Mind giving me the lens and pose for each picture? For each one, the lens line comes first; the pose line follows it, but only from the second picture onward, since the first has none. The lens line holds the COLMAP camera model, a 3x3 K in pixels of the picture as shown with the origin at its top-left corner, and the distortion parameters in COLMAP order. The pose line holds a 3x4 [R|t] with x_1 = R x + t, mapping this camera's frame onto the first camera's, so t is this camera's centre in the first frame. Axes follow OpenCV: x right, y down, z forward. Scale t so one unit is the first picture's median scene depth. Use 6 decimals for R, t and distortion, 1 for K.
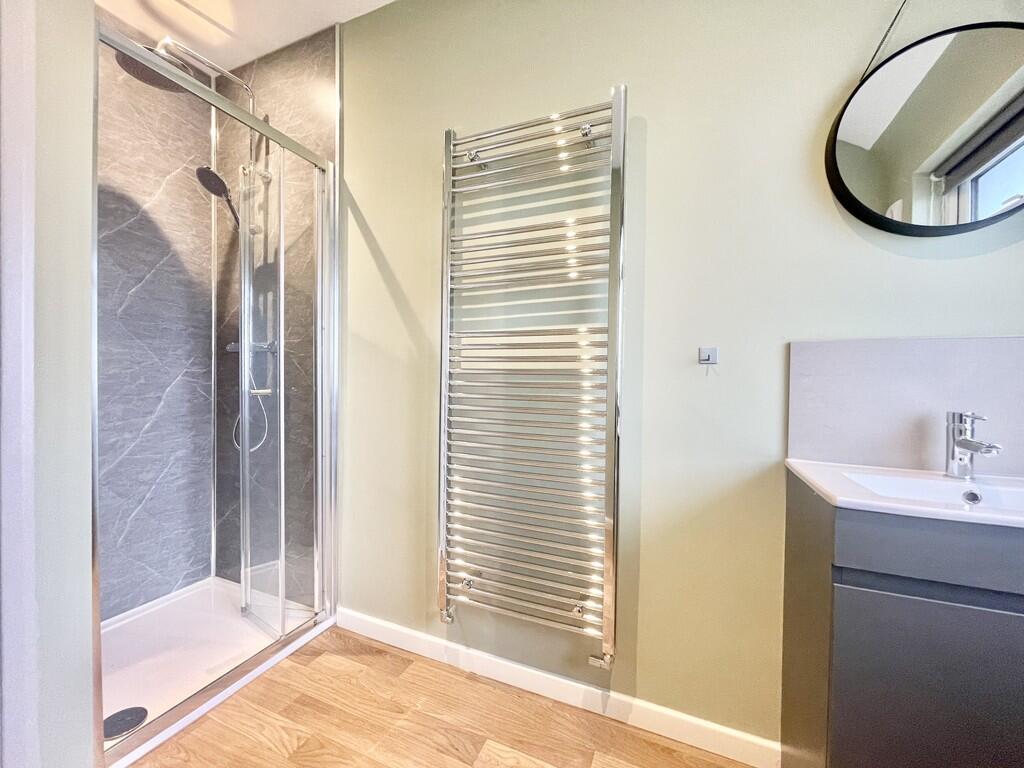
lens RADIAL K [[414.9, 0, 510.3], [0, 414.9, 385.0], [0, 0, 1]] dist [-0.001232, 0.000114]
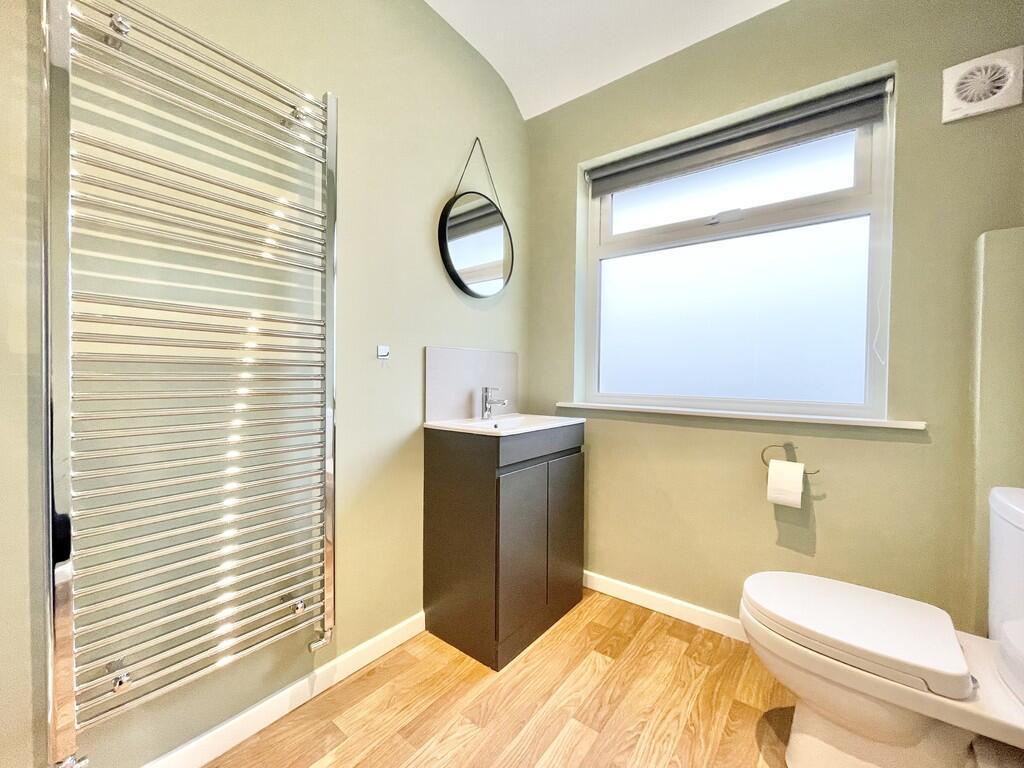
lens RADIAL K [[414.9, 0, 508.1], [0, 414.9, 379.9], [0, 0, 1]] dist [-0.001232, 0.000114]
pose [[0.255782, -0.022511, 0.966472, -0.652473], [0.004021, 0.999745, 0.022222, -0.011923], [-0.966726, -0.001798, 0.255808, 0.280279]]
